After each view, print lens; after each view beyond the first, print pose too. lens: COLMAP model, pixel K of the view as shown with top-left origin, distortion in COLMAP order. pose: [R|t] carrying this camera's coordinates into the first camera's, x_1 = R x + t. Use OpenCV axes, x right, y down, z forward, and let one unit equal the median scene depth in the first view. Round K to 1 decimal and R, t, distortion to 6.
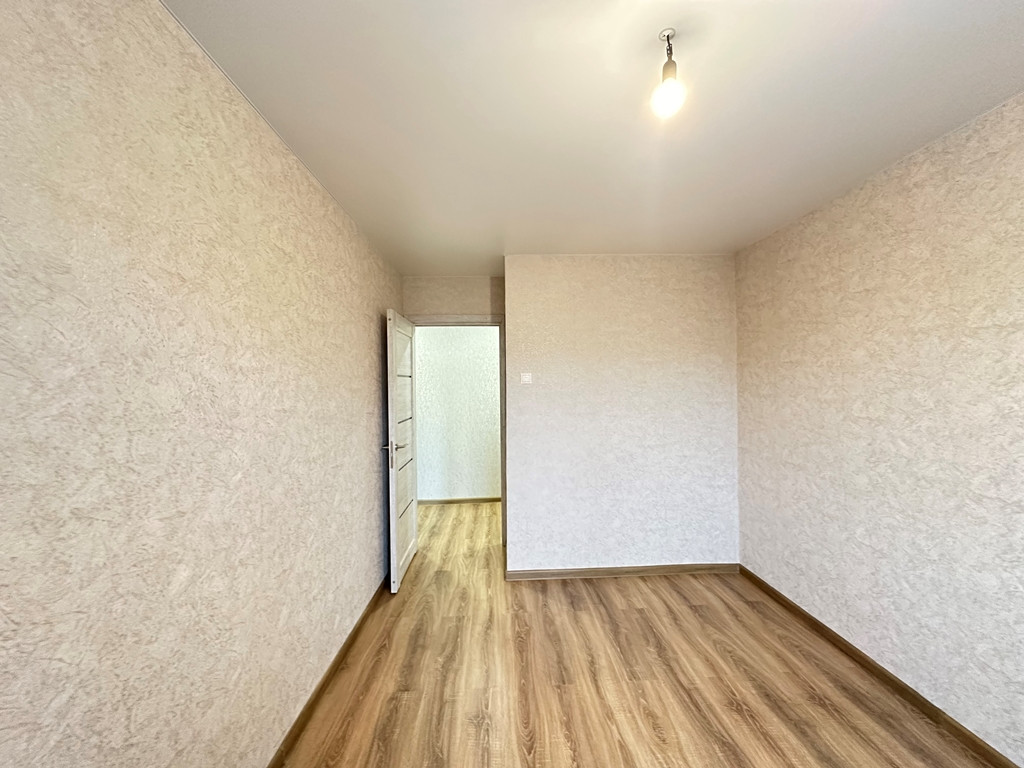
lens RADIAL K [[407.8, 0, 510.2], [0, 407.8, 384.0], [0, 0, 1]] dist [-0.001137, -0.000037]
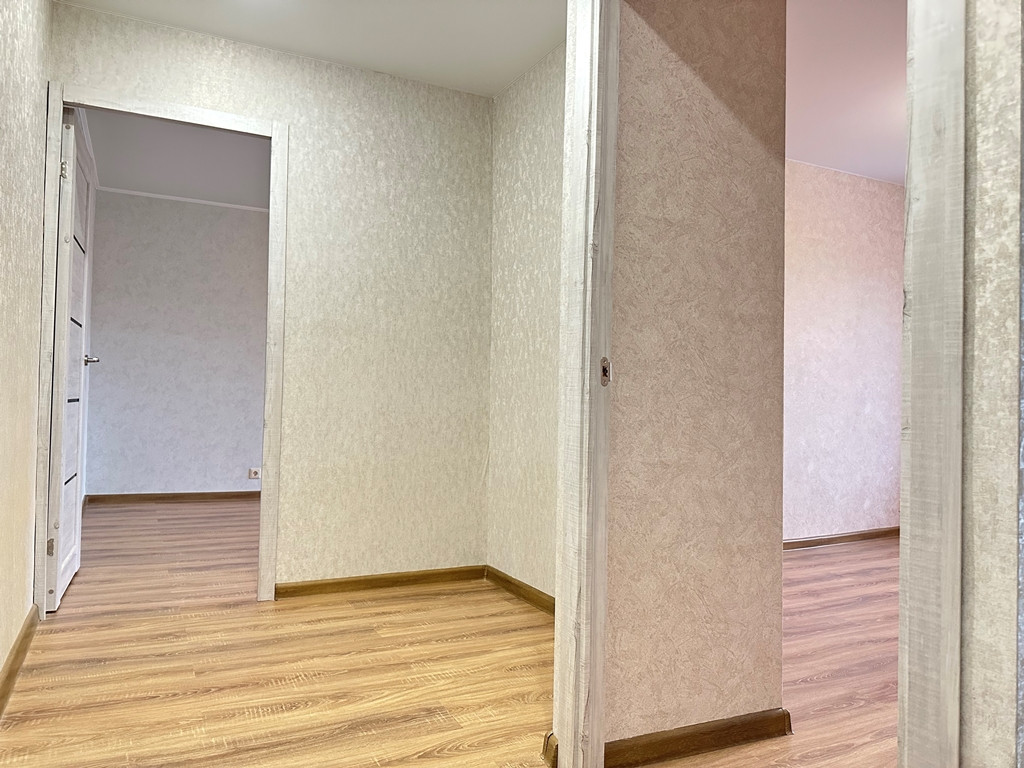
lens RADIAL K [[720.6, 0, 513.2], [0, 720.6, 383.2], [0, 0, 1]] dist [0.065453, -0.082254]
pose [[-0.423555, 0.022136, 0.905600, -0.791918], [-0.022977, 0.999117, -0.035168, 0.292512], [-0.905579, -0.035704, -0.422673, 2.326783]]
